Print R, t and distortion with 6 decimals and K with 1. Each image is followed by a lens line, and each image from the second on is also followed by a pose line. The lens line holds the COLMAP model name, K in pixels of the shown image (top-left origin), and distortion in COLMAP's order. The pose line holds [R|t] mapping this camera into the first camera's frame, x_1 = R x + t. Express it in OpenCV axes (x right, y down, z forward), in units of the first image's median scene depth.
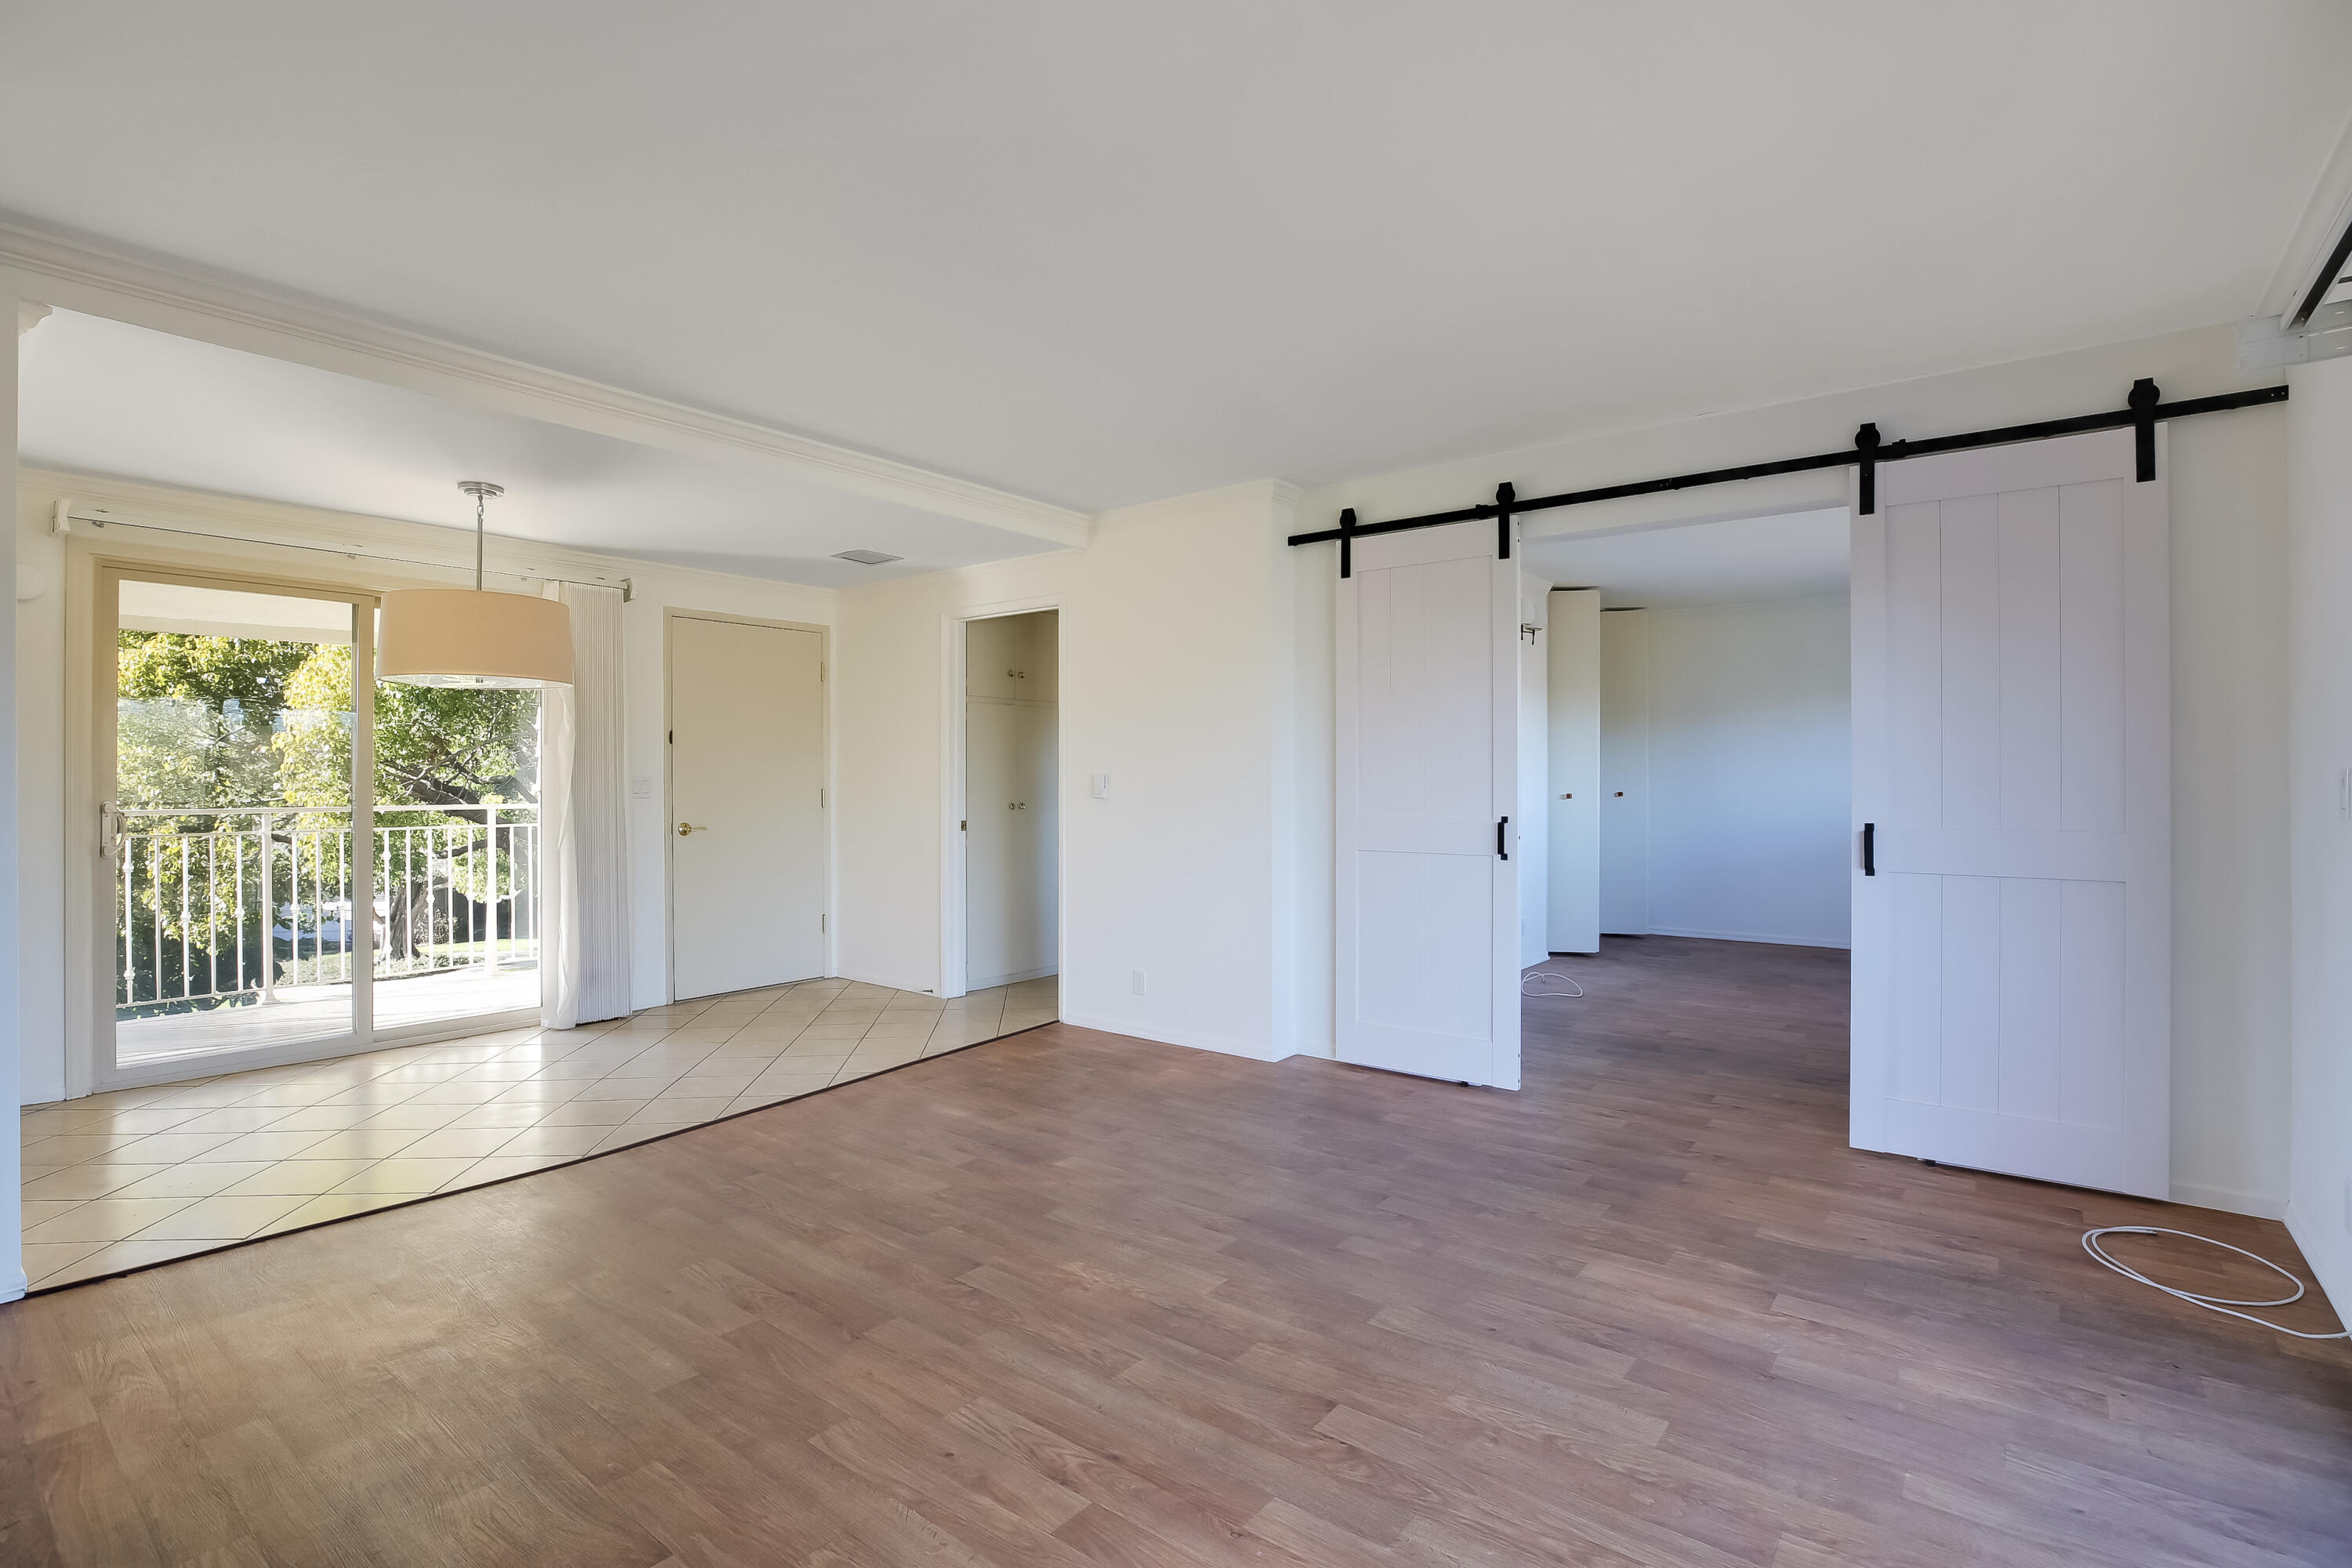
lens RADIAL K [[1091.9, 0, 1176.0], [0, 1091.9, 784.0], [0, 0, 1]] dist [-0.039328, 0.012620]
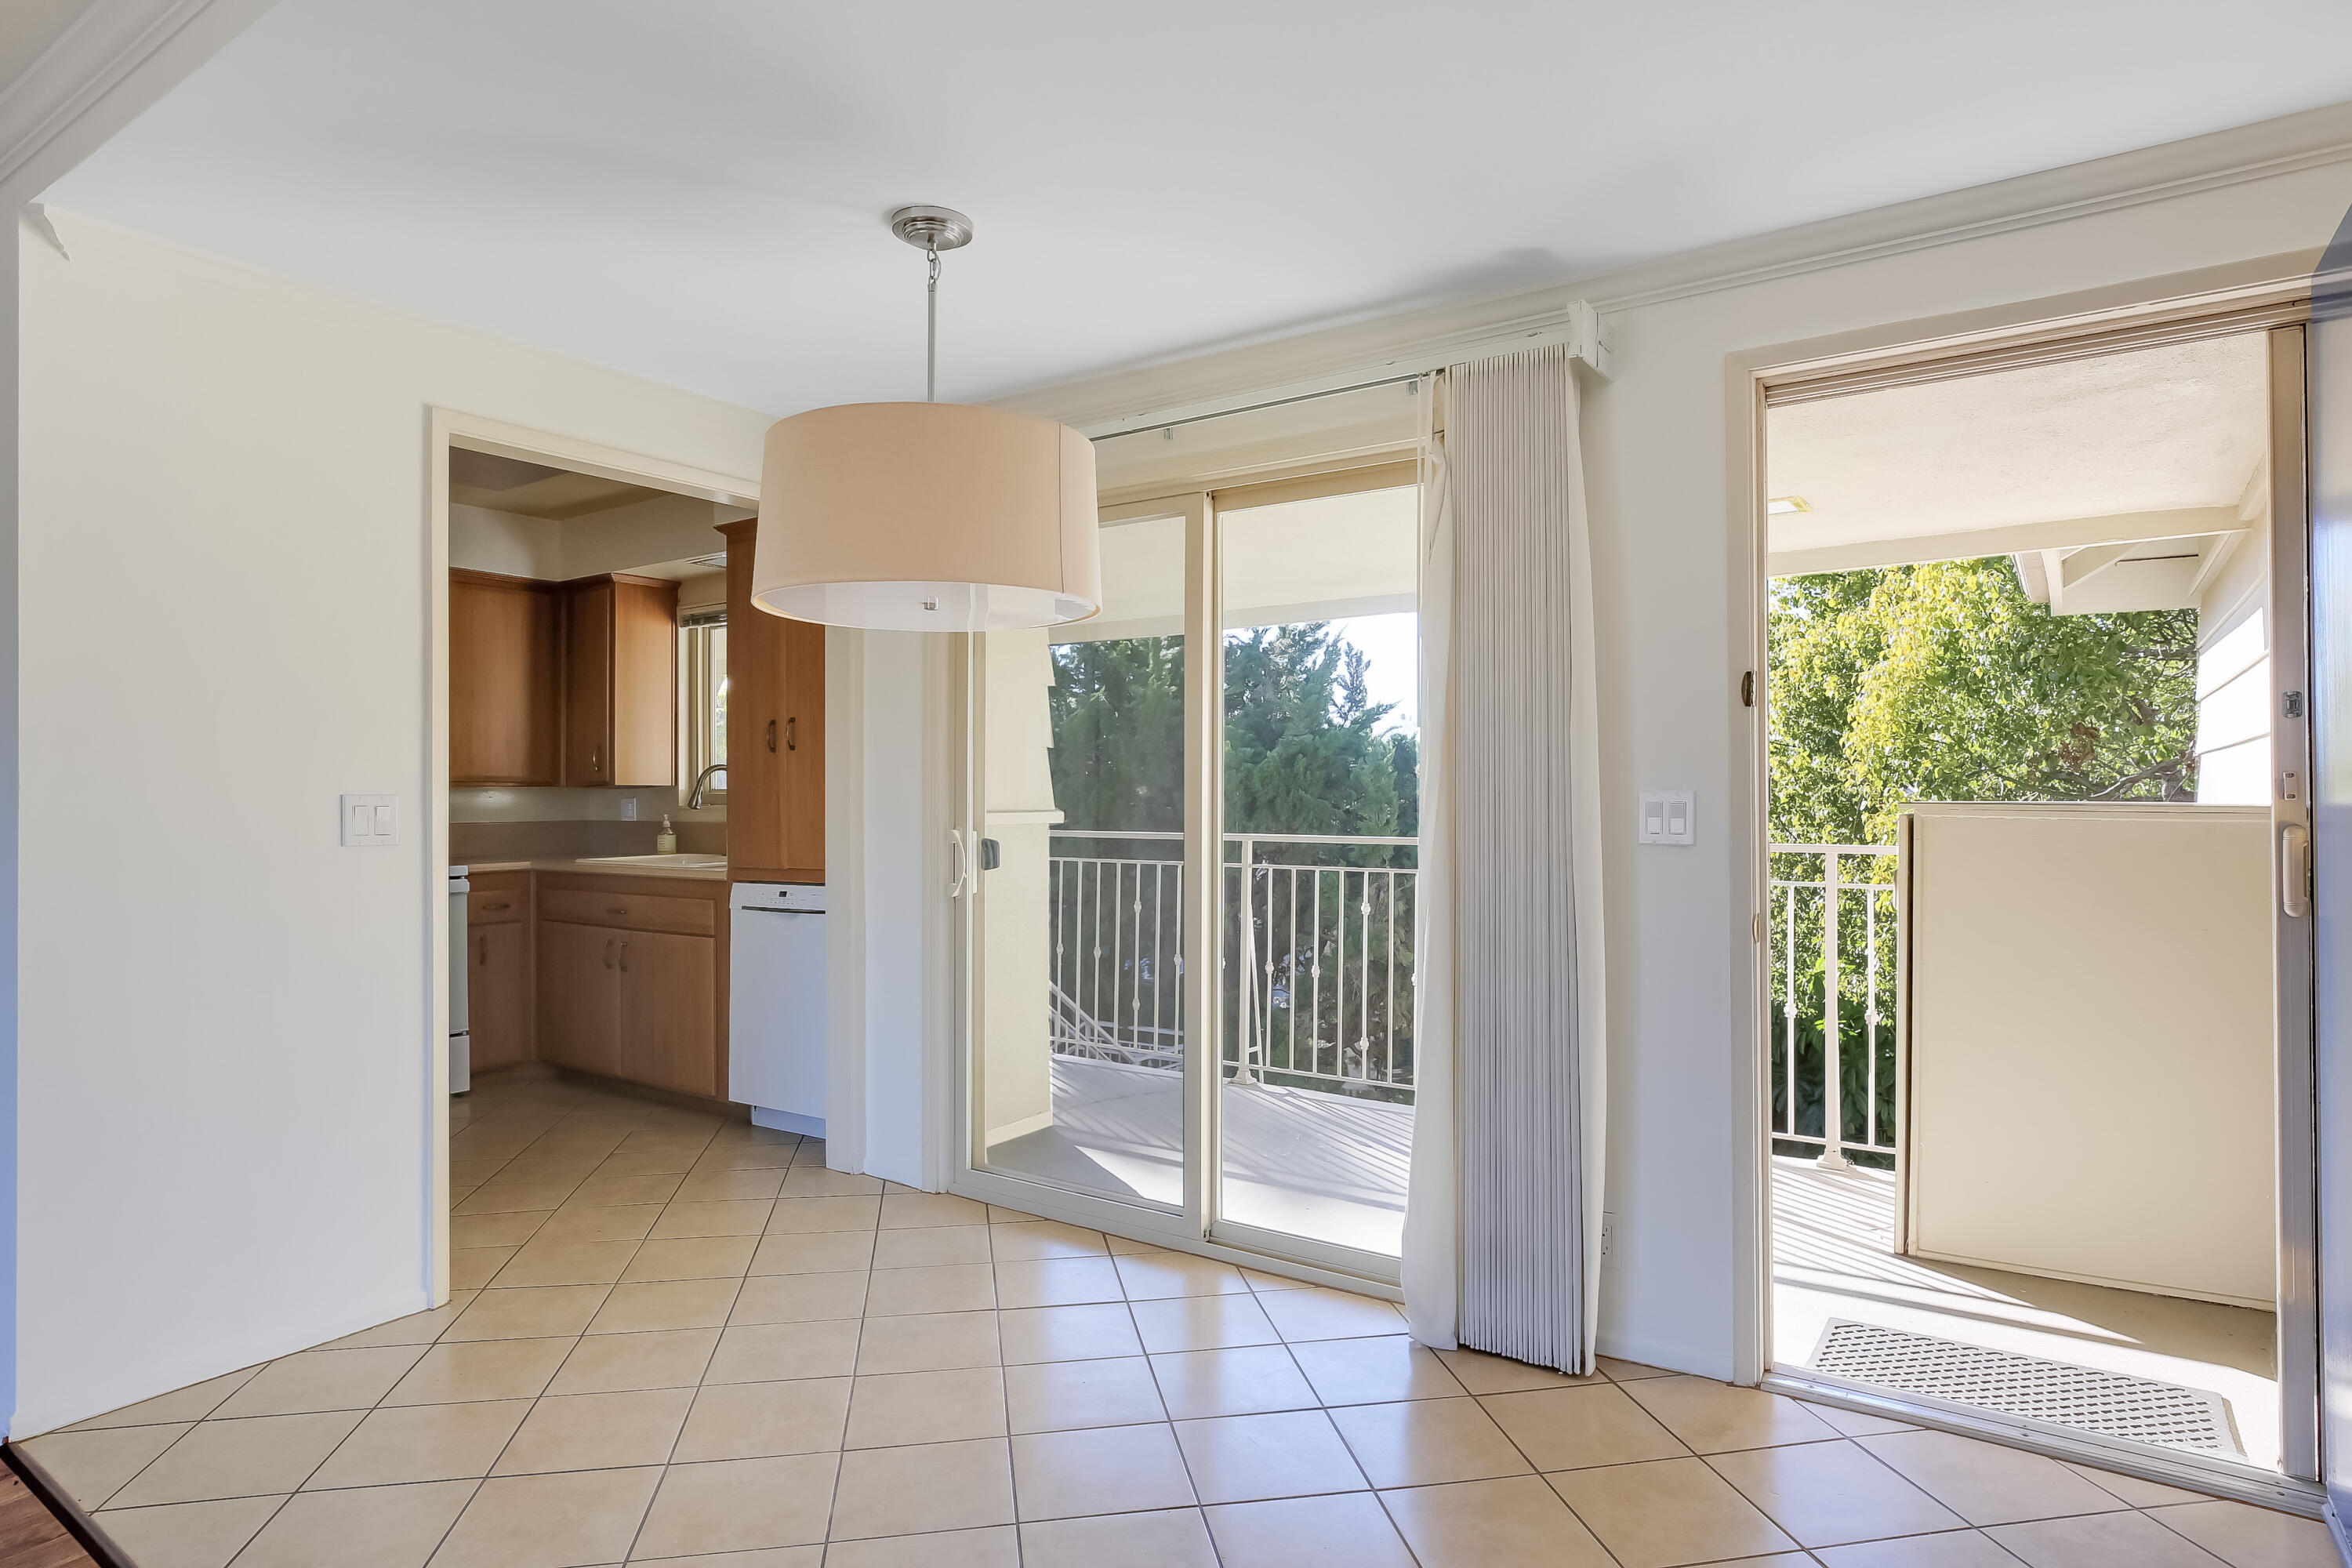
lens RADIAL K [[1322.6, 0, 1176.0], [0, 1322.6, 784.0], [0, 0, 1]] dist [-0.058164, 0.027482]
pose [[0.062834, -0.012137, -0.997950, -0.041632], [-0.001112, 0.999925, -0.012231, -0.007296], [0.998023, 0.001878, 0.062816, 1.647659]]
